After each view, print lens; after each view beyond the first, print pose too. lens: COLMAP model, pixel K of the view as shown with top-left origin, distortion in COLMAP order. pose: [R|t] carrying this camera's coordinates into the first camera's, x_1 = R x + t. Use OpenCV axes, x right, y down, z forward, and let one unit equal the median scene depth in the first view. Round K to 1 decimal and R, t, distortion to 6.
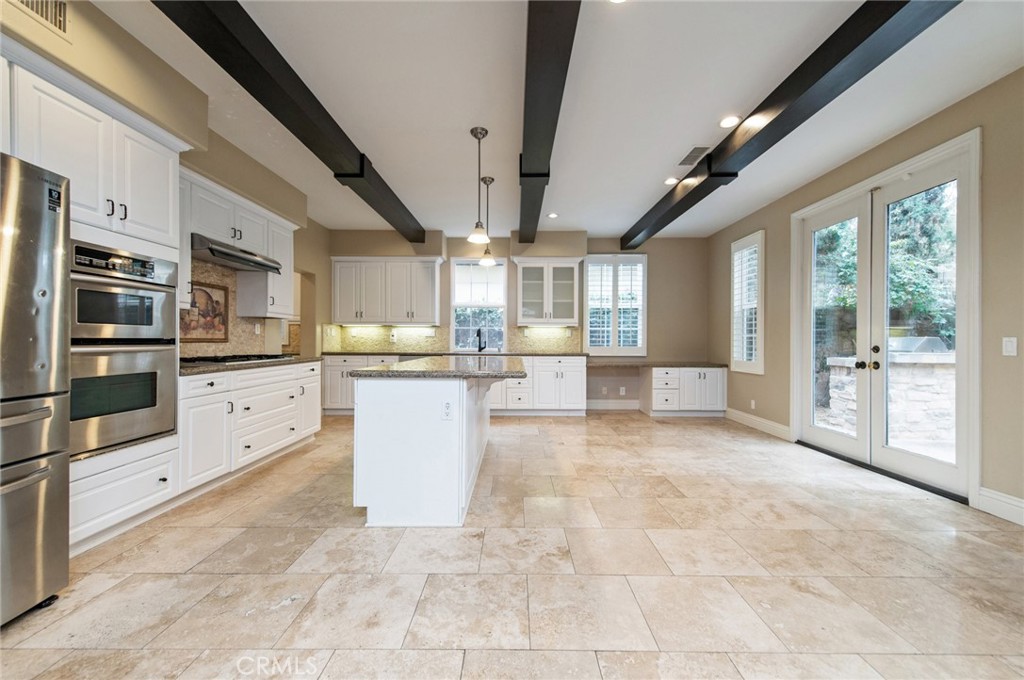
lens RADIAL K [[397.2, 0, 512.0], [0, 397.2, 340.0], [0, 0, 1]] dist [0.018651, -0.006066]
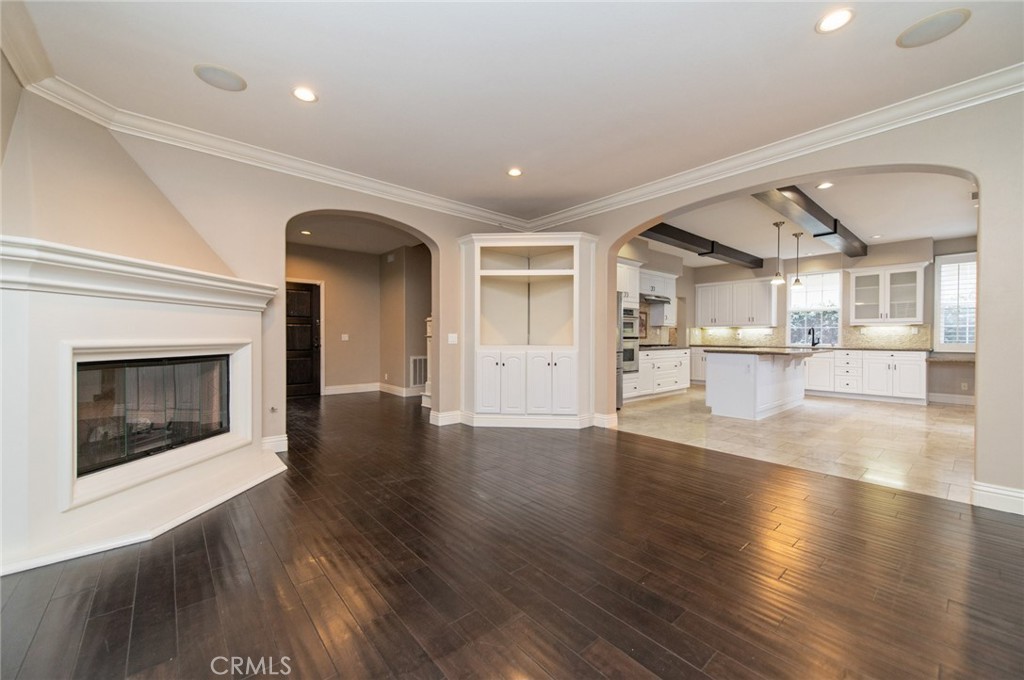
lens RADIAL K [[397.2, 0, 512.0], [0, 397.2, 340.0], [0, 0, 1]] dist [0.018651, -0.006066]
pose [[0.658648, 0.004157, -0.752440, 0.361541], [0.001560, 0.999975, 0.006890, -0.001350], [0.752450, -0.005712, 0.658625, -0.825491]]
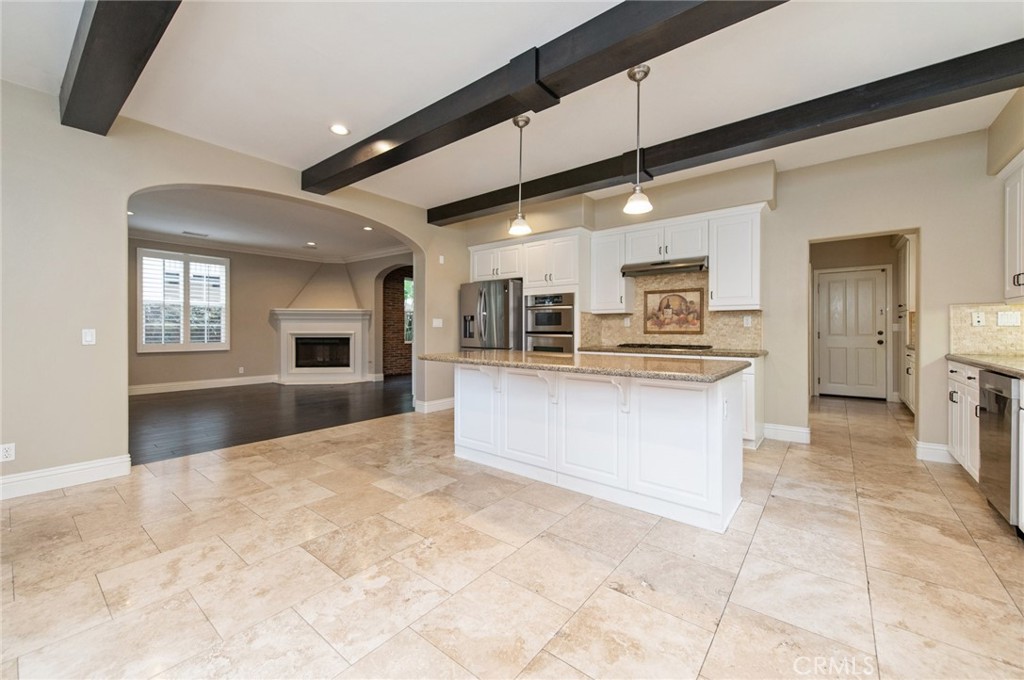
lens RADIAL K [[400.5, 0, 513.8], [0, 400.5, 331.4], [0, 0, 1]] dist [0.018044, -0.006532]
pose [[-0.612847, -0.000892, -0.790201, 0.514668], [-0.002204, 0.999997, 0.000581, -0.002559], [0.790198, 0.002098, -0.612848, 1.158624]]
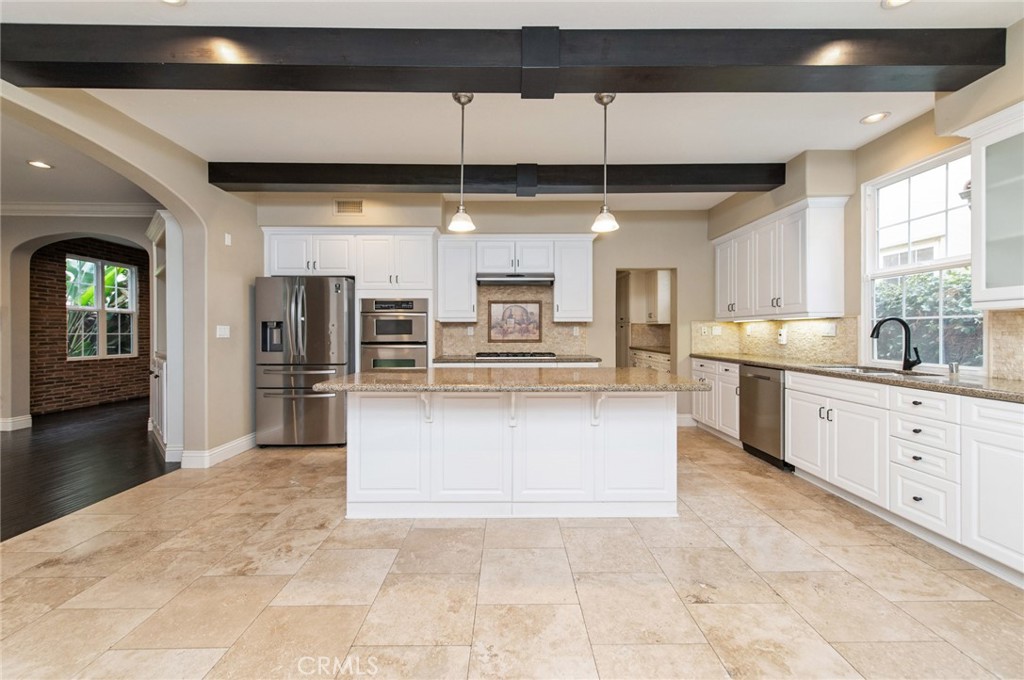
lens RADIAL K [[399.8, 0, 512.4], [0, 399.8, 332.8], [0, 0, 1]] dist [0.018520, -0.006708]
pose [[0.019615, -0.002736, -0.999804, 0.544300], [0.004030, 0.999988, -0.002657, -0.020713], [0.999799, -0.003977, 0.019625, 0.790802]]
